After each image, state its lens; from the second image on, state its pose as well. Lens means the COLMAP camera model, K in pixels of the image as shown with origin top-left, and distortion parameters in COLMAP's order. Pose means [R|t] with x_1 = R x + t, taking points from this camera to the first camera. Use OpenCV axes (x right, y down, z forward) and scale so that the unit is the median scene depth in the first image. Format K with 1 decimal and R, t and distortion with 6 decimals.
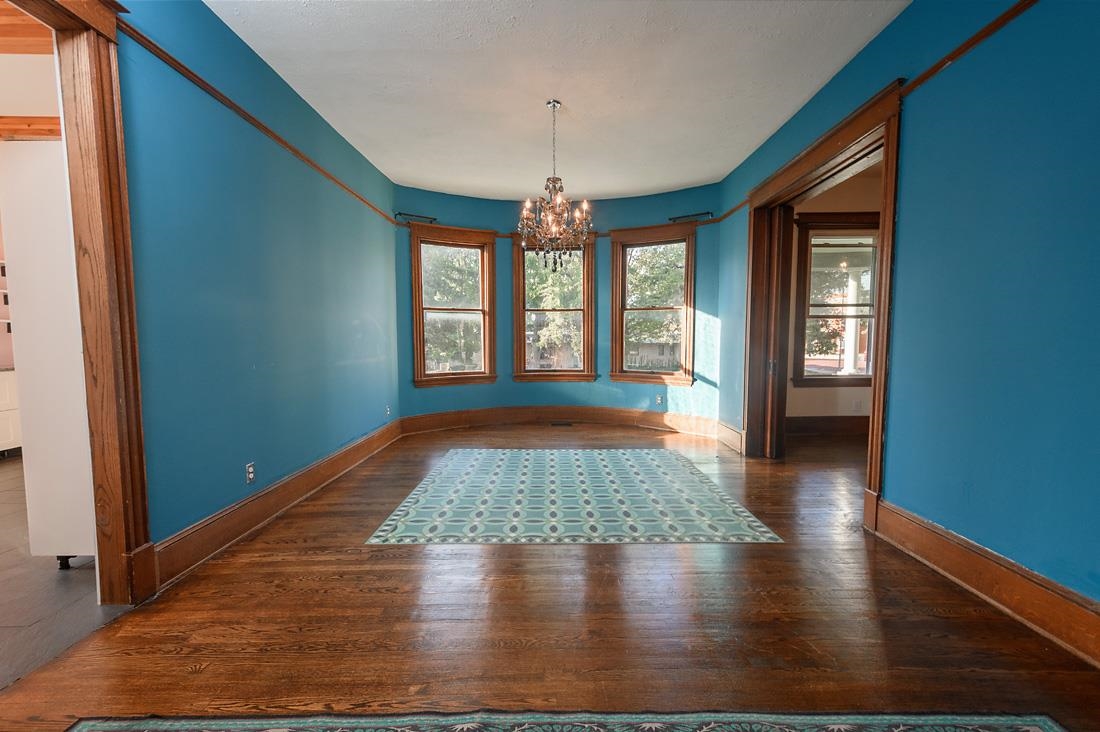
lens RADIAL K [[486.2, 0, 573.0], [0, 486.2, 378.7], [0, 0, 1]] dist [0.015342, -0.001200]
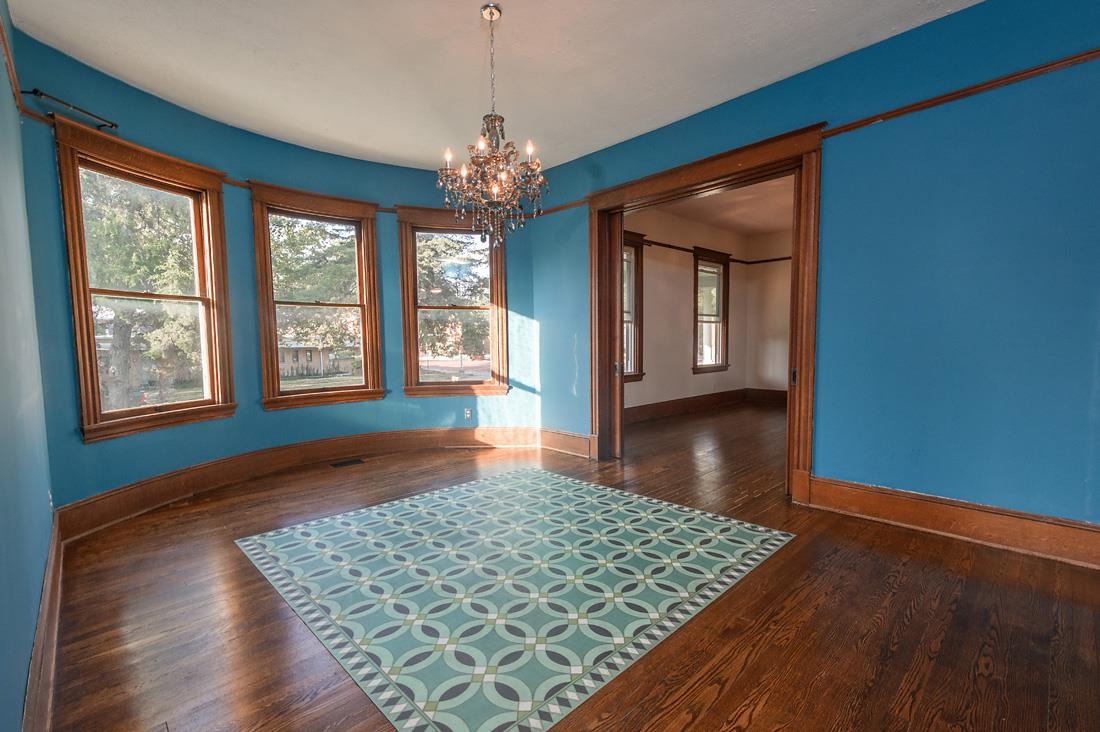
lens RADIAL K [[486.2, 0, 553.4], [0, 486.2, 373.1], [0, 0, 1]] dist [0.015342, -0.001200]
pose [[0.730791, -0.055452, 0.680345, -0.304935], [0.067705, 0.997668, 0.008590, -0.025729], [-0.679235, 0.039785, 0.732842, 0.276199]]
